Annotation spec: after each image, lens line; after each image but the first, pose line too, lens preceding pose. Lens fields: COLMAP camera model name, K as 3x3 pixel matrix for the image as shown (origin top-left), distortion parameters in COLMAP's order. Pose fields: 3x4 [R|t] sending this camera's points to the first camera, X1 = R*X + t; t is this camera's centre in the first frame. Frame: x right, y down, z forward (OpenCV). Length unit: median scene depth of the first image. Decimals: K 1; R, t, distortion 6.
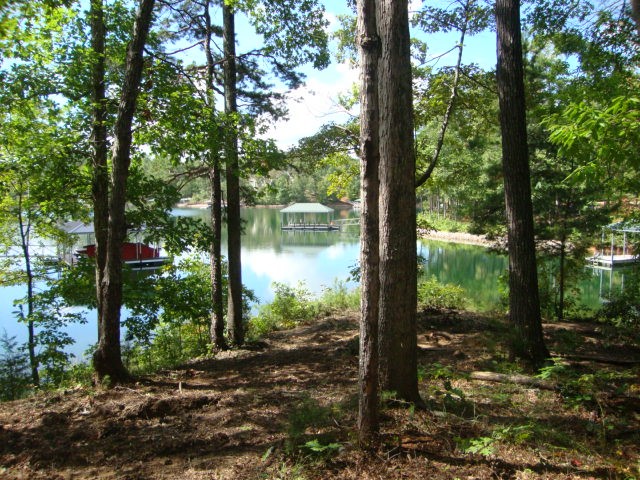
lens RADIAL K [[627.5, 0, 320.0], [0, 627.5, 240.0], [0, 0, 1]] dist [-0.193194, 0.332306]
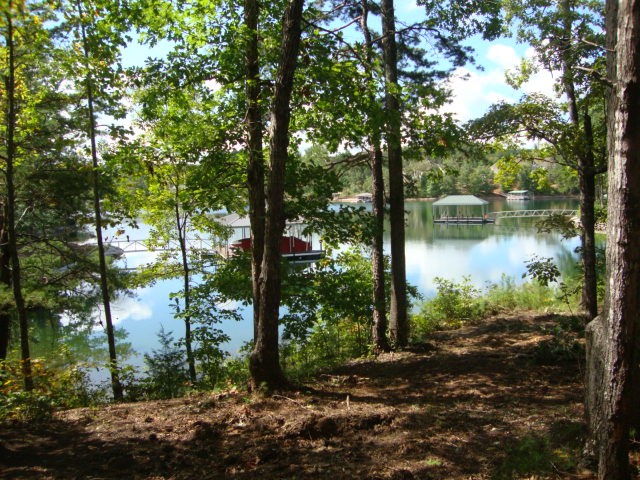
lens RADIAL K [[565.3, 0, 320.0], [0, 565.3, 240.0], [0, 0, 1]] dist [-0.001335, -0.000127]
pose [[0.975168, -0.001314, -0.221463, -0.065769], [0.003044, 0.999967, 0.007468, 0.005395], [0.221446, -0.007957, 0.975140, 0.166308]]
